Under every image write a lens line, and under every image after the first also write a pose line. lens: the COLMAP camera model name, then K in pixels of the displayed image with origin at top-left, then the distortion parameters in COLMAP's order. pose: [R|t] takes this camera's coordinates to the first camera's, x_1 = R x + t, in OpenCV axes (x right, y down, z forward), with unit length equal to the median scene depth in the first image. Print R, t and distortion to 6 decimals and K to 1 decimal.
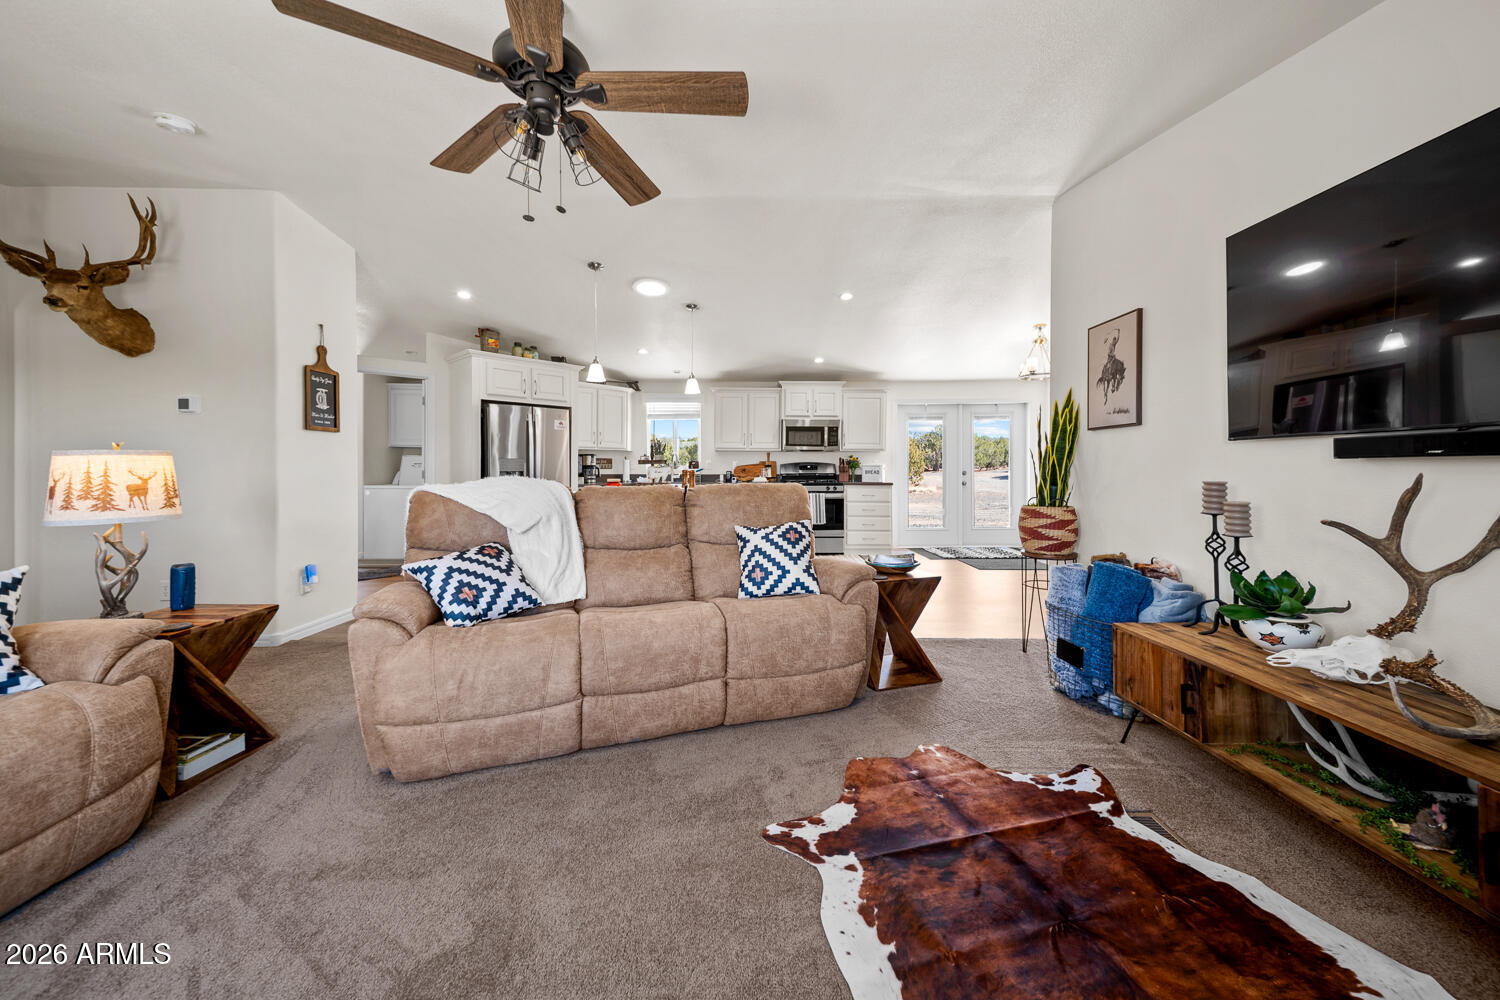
lens RADIAL K [[539.4, 0, 736.8], [0, 539.4, 477.4], [0, 0, 1]] dist [0.009713, -0.003835]
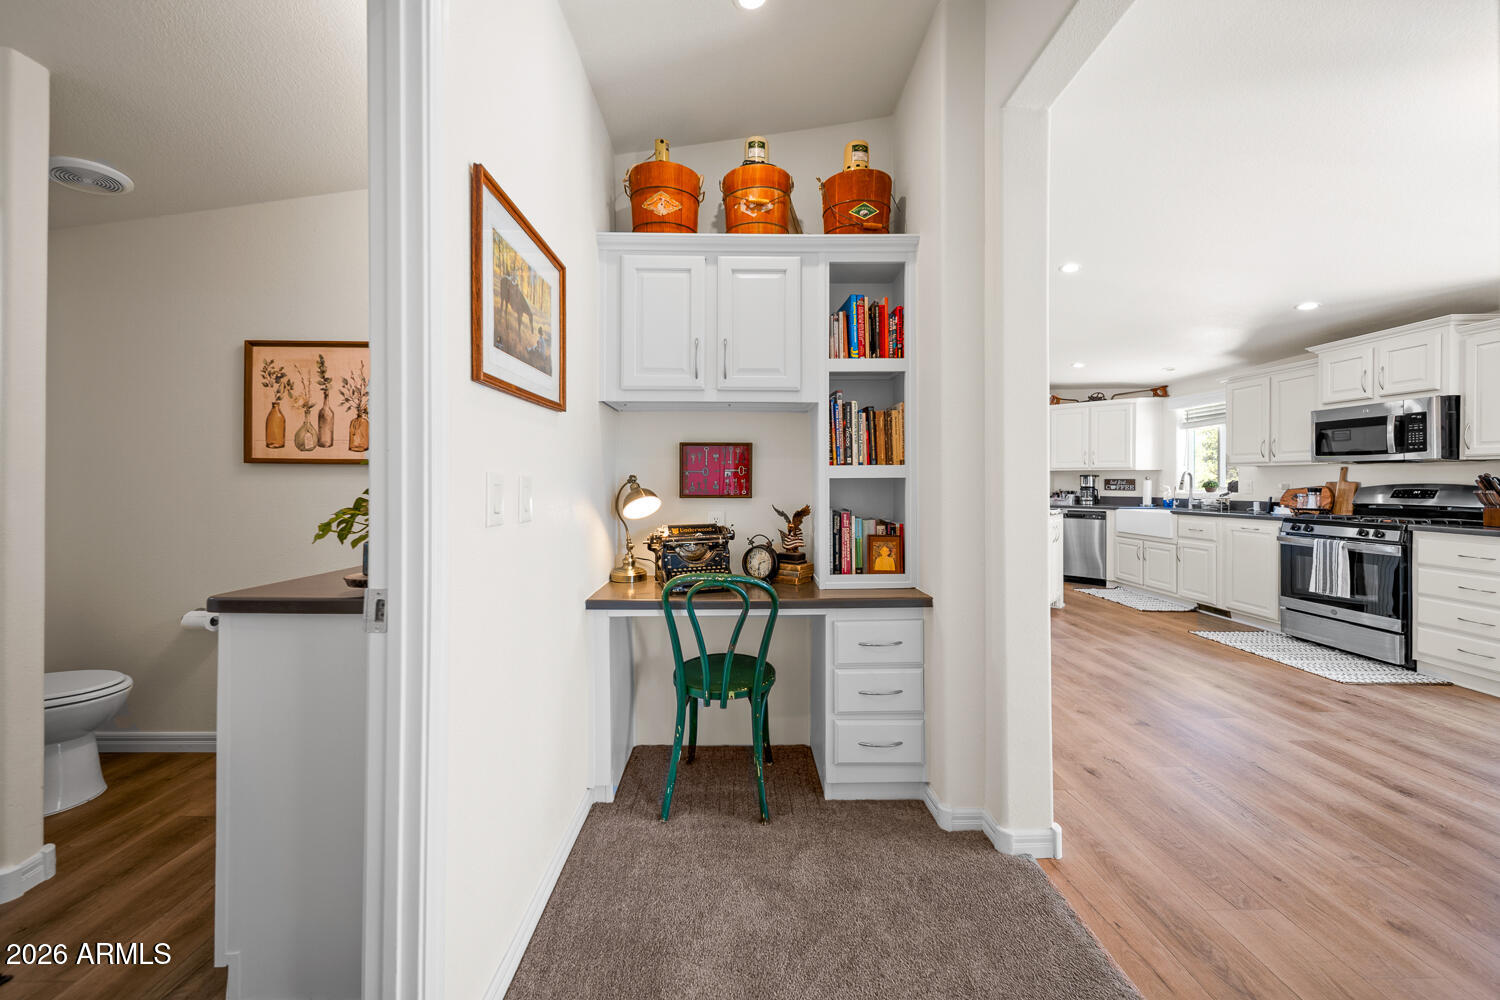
lens RADIAL K [[539.4, 0, 740.8], [0, 539.4, 483.6], [0, 0, 1]] dist [0.009713, -0.003835]
pose [[0.011330, 0.000690, -0.999936, 1.496711], [-0.023018, 0.999735, 0.000429, -0.031670], [0.999671, 0.023012, 0.011343, 0.819780]]
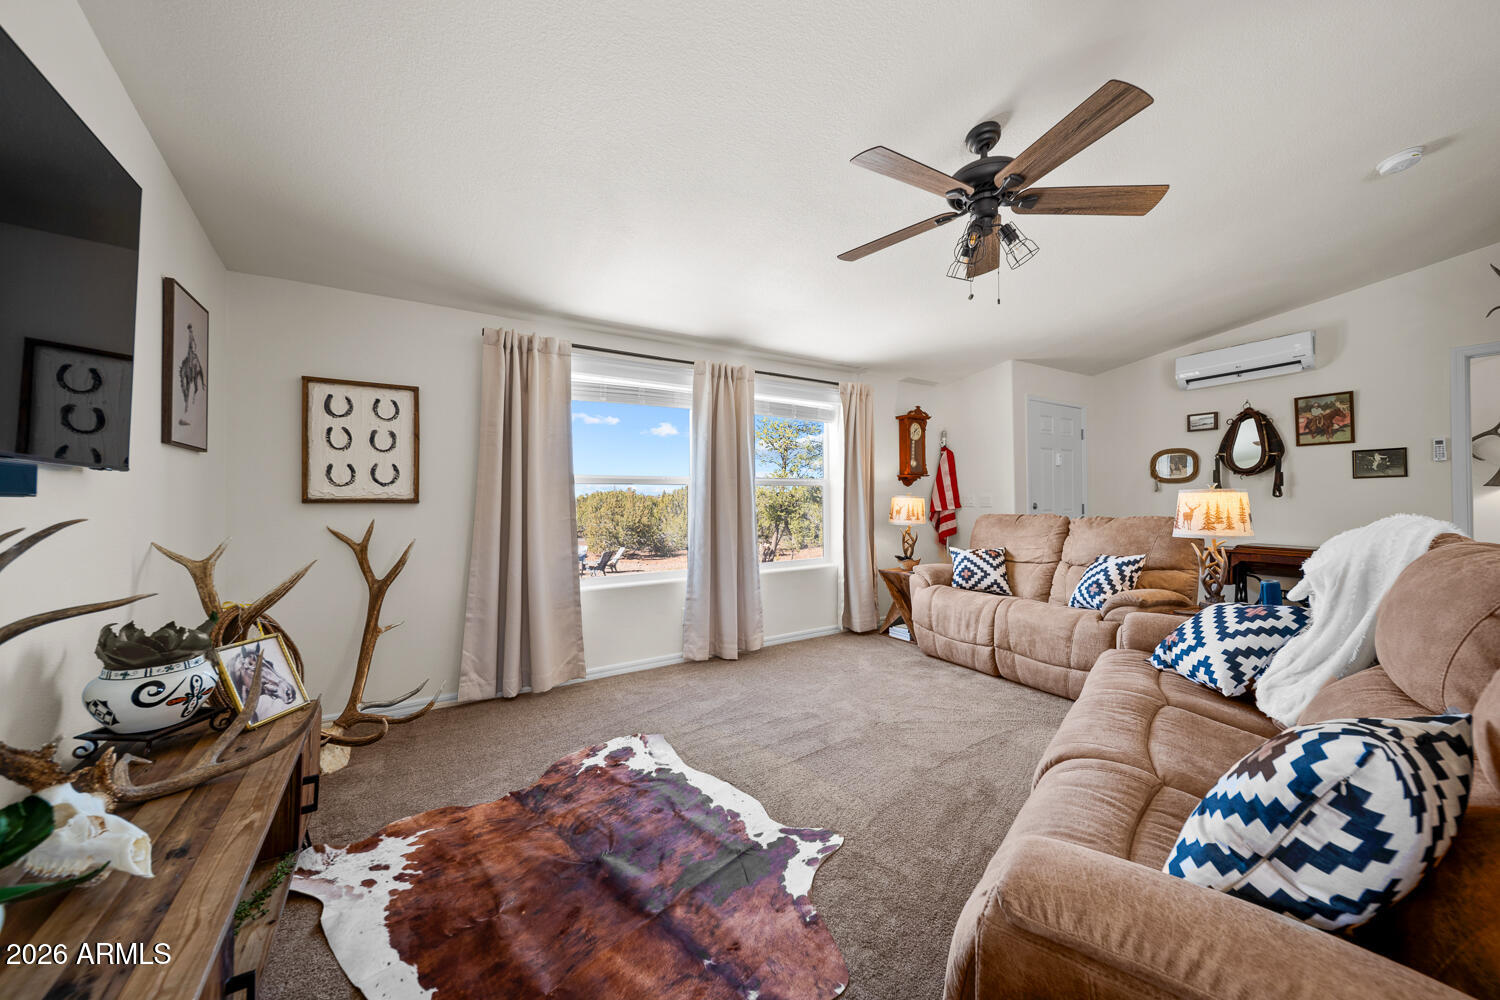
lens RADIAL K [[539.4, 0, 744.0], [0, 539.4, 494.1], [0, 0, 1]] dist [0.009713, -0.003835]
pose [[-0.842633, -0.003374, -0.538478, 0.434645], [-0.002859, 0.999994, -0.001791, -0.019752], [0.538481, 0.000030, -0.842638, 0.974098]]
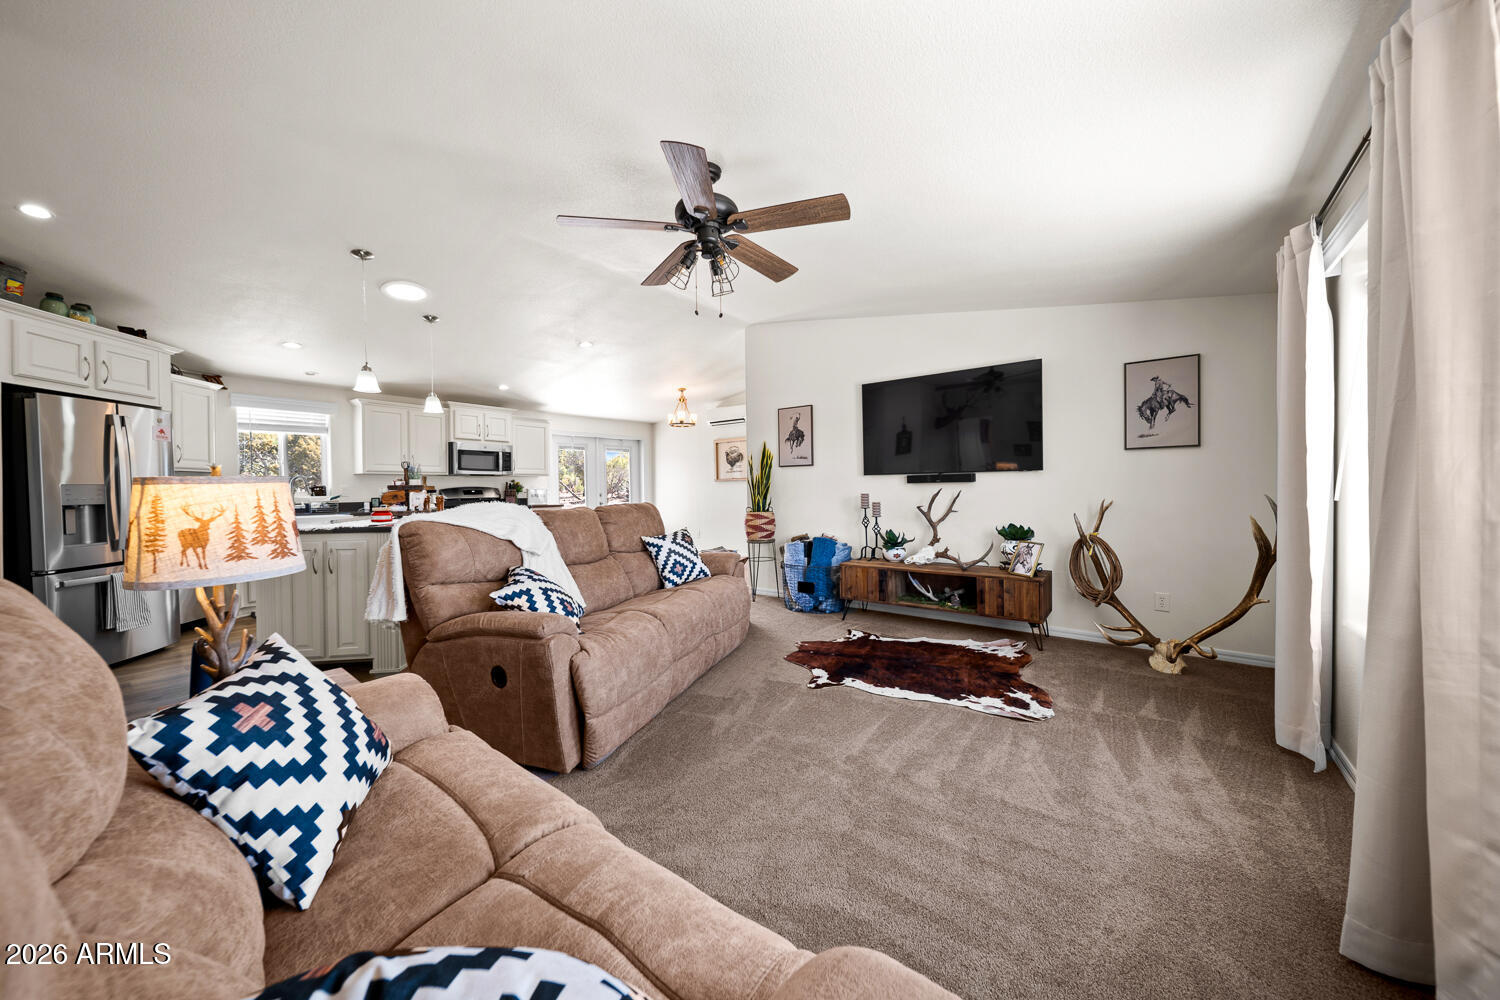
lens RADIAL K [[539.4, 0, 755.6], [0, 539.4, 495.9], [0, 0, 1]] dist [0.009713, -0.003835]
pose [[0.595132, -0.021338, 0.803344, -0.808660], [0.029656, 0.999550, 0.004580, -0.003938], [-0.803080, 0.021098, 0.595497, 0.024822]]
